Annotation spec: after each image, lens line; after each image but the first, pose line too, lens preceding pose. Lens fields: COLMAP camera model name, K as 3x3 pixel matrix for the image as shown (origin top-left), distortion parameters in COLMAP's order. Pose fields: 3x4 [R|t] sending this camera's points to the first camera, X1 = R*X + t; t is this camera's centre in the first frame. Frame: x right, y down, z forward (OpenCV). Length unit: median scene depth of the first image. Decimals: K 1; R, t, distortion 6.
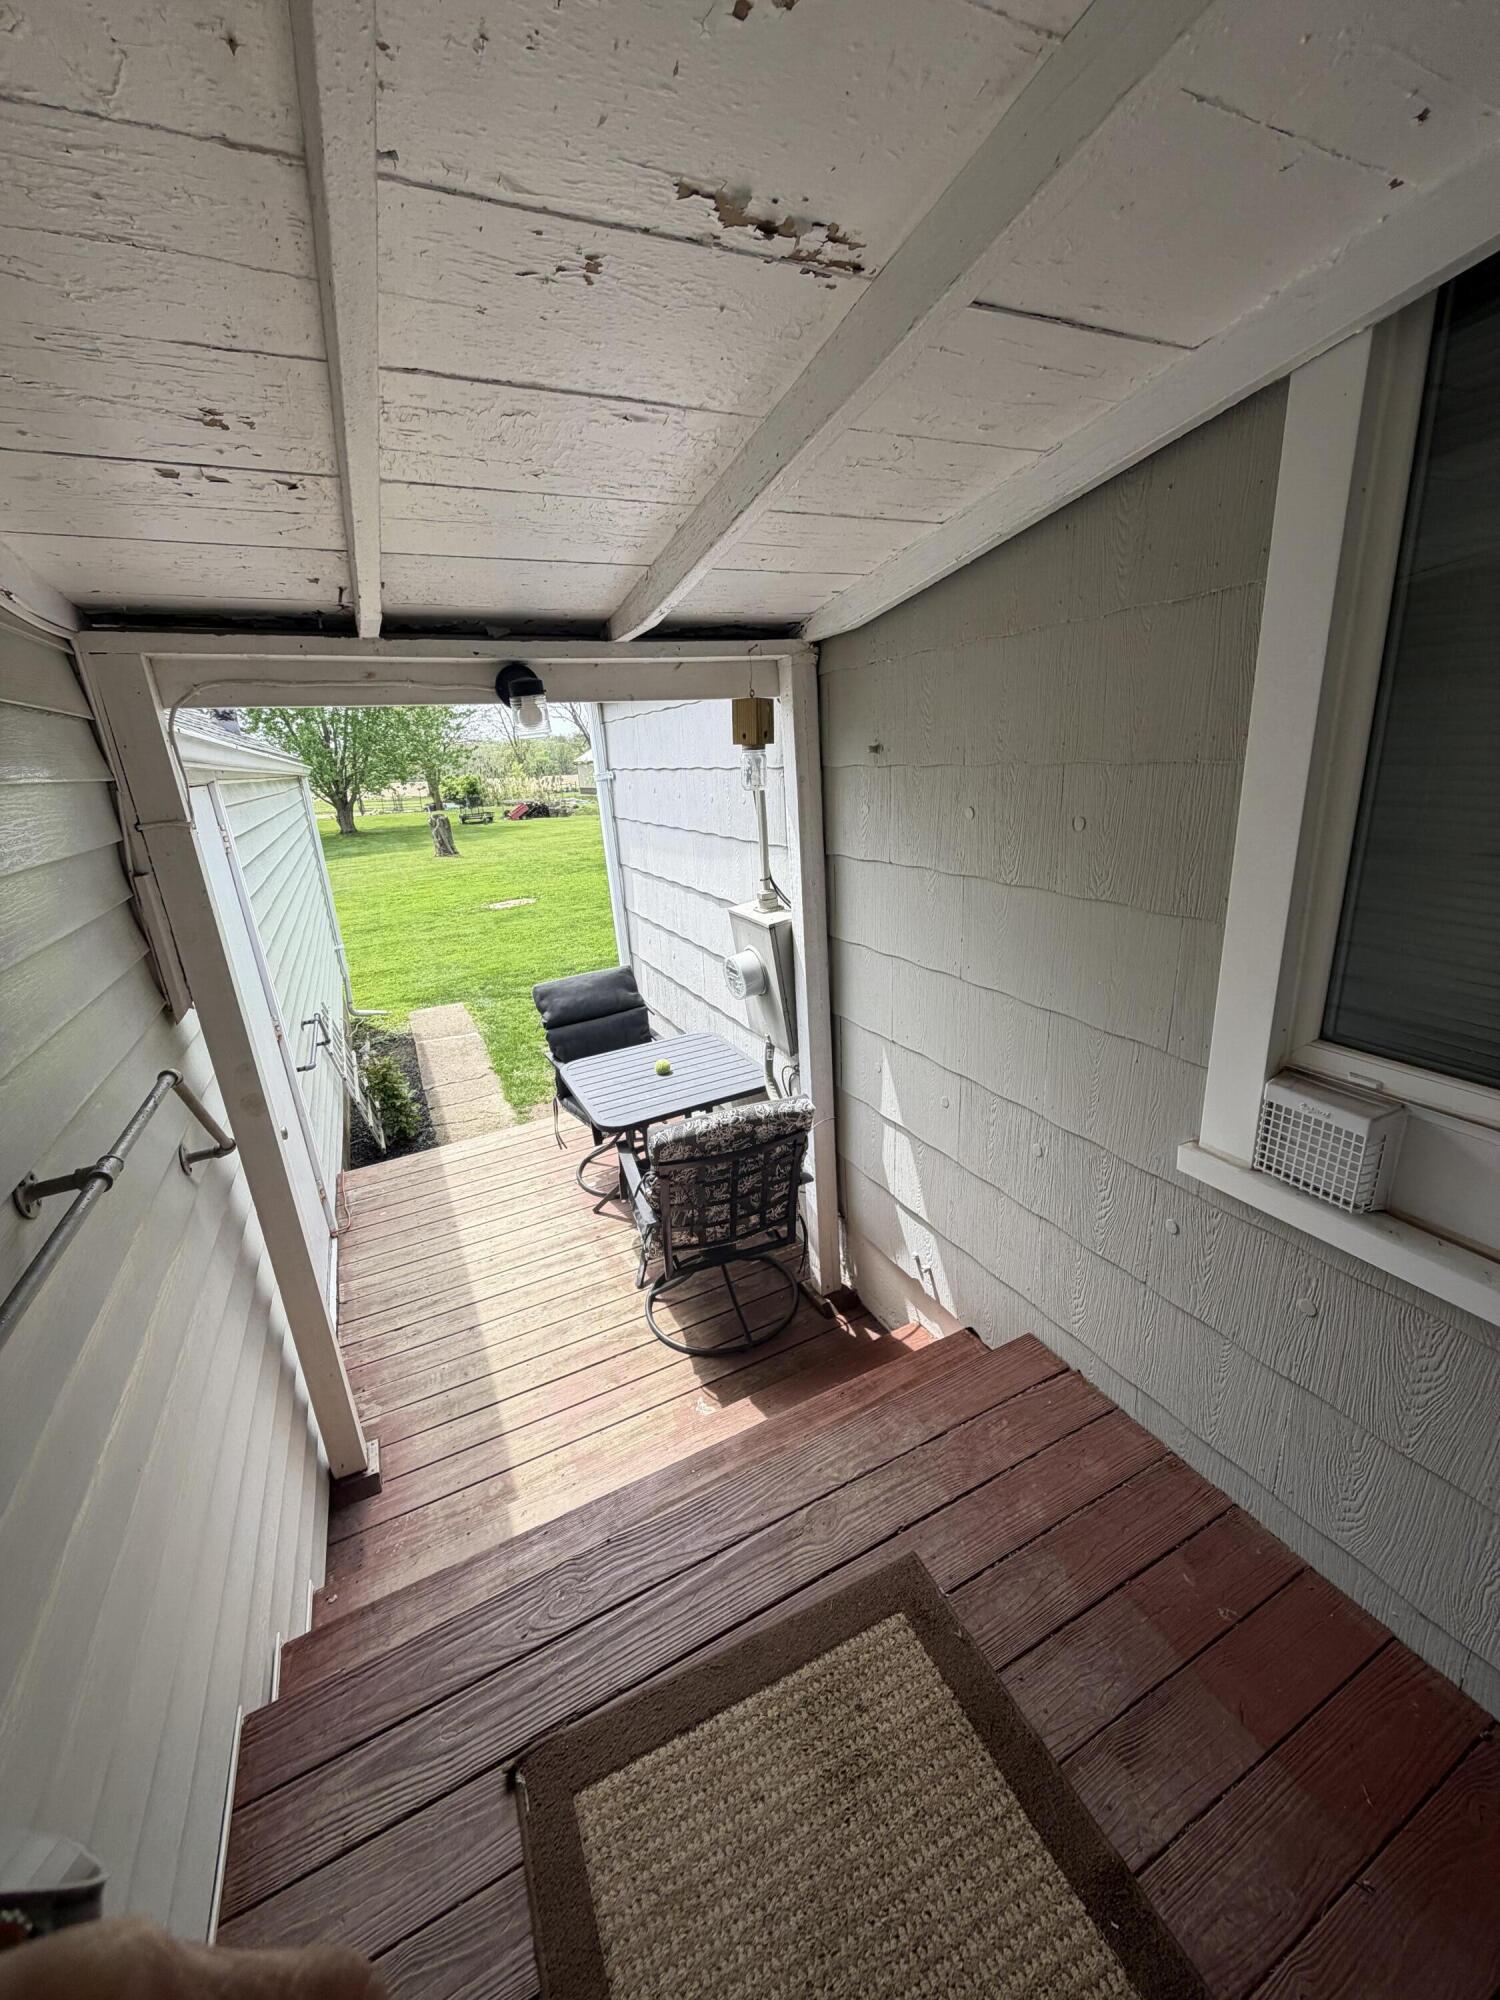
lens RADIAL K [[794.2, 0, 751.7], [0, 794.2, 1003.3], [0, 0, 1]] dist [0.002624, 0.000912]
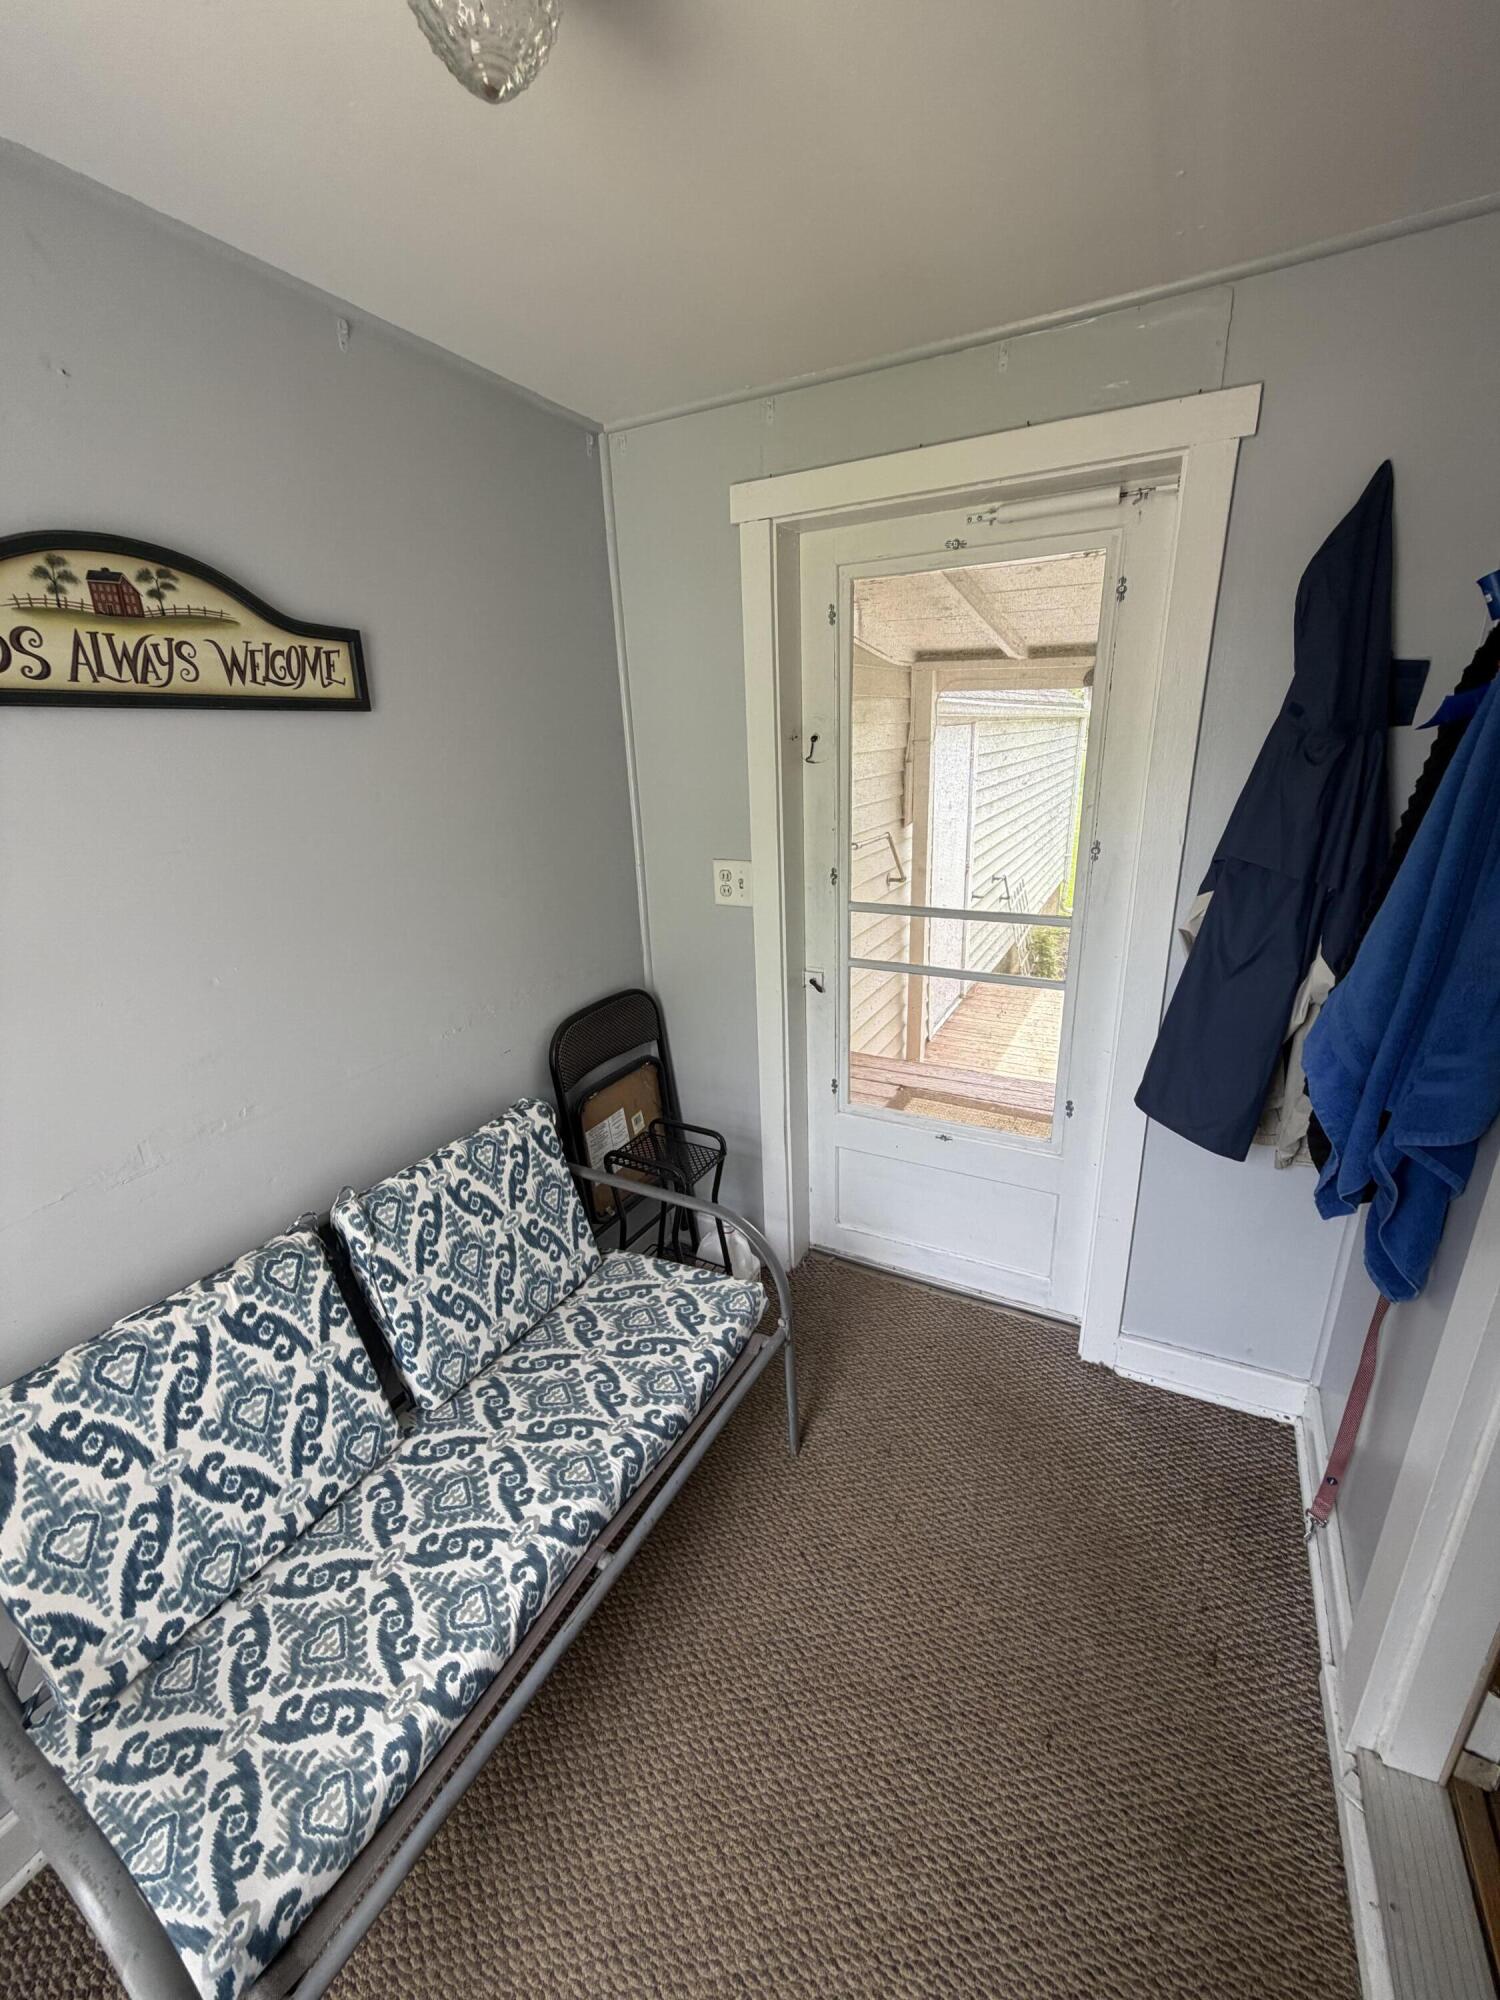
lens RADIAL K [[794.2, 0, 749.1], [0, 794.2, 1003.7], [0, 0, 1]] dist [0.002624, 0.000912]
pose [[0.589794, 0.299498, -0.749962, 0.903304], [-0.249251, 0.950855, 0.183706, 0.198856], [0.768125, 0.078580, 0.635459, -0.786515]]
